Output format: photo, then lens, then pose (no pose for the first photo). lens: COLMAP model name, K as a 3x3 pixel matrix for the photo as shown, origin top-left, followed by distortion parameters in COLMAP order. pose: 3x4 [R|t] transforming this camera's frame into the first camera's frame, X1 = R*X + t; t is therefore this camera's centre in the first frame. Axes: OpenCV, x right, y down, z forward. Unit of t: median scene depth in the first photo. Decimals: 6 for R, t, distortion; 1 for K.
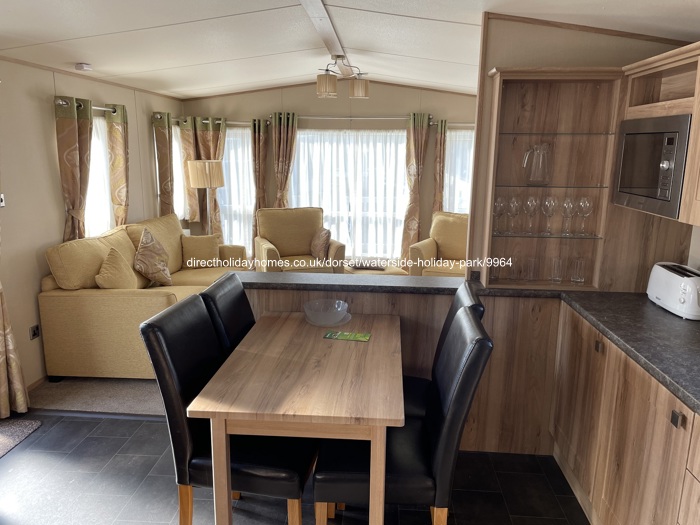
lens RADIAL K [[534.0, 0, 350.0], [0, 534.0, 262.5], [0, 0, 1]] dist [0.123136, -0.102936]
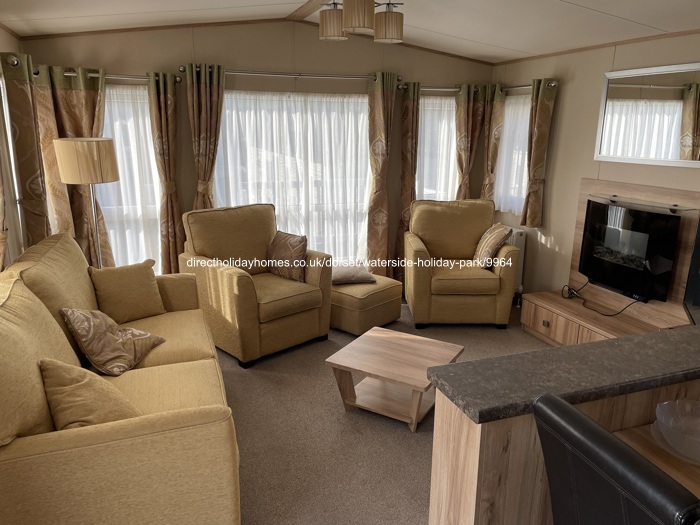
lens RADIAL K [[534.0, 0, 350.0], [0, 534.0, 262.5], [0, 0, 1]] dist [0.123136, -0.102936]
pose [[0.915984, -0.103702, 0.387582, -0.239525], [0.085861, 0.994306, 0.063120, -0.059716], [-0.391921, -0.024538, 0.919672, 0.294733]]
